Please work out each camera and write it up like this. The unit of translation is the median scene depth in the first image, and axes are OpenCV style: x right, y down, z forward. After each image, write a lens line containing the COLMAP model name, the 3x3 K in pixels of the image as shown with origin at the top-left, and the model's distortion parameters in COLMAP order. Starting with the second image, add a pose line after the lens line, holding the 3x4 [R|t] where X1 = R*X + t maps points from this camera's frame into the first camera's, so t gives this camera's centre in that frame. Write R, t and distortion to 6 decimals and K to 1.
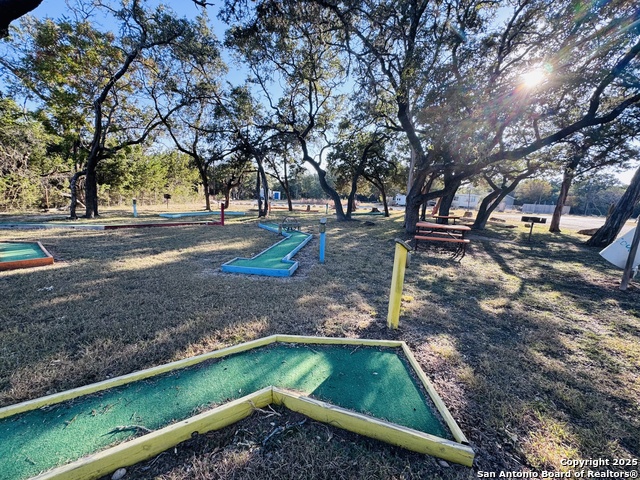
lens RADIAL K [[256.0, 0, 320.0], [0, 256.0, 240.0], [0, 0, 1]] dist [-0.002105, 0.000392]
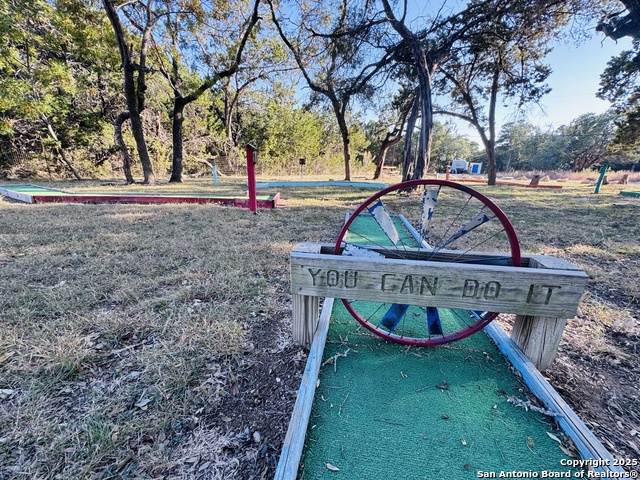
lens RADIAL K [[256.0, 0, 320.0], [0, 256.0, 240.0], [0, 0, 1]] dist [-0.002105, 0.000392]
pose [[0.762843, 0.155780, -0.627537, -0.037450], [-0.099079, 0.987244, 0.124632, -0.037147], [0.638947, -0.032899, 0.768547, 0.393995]]
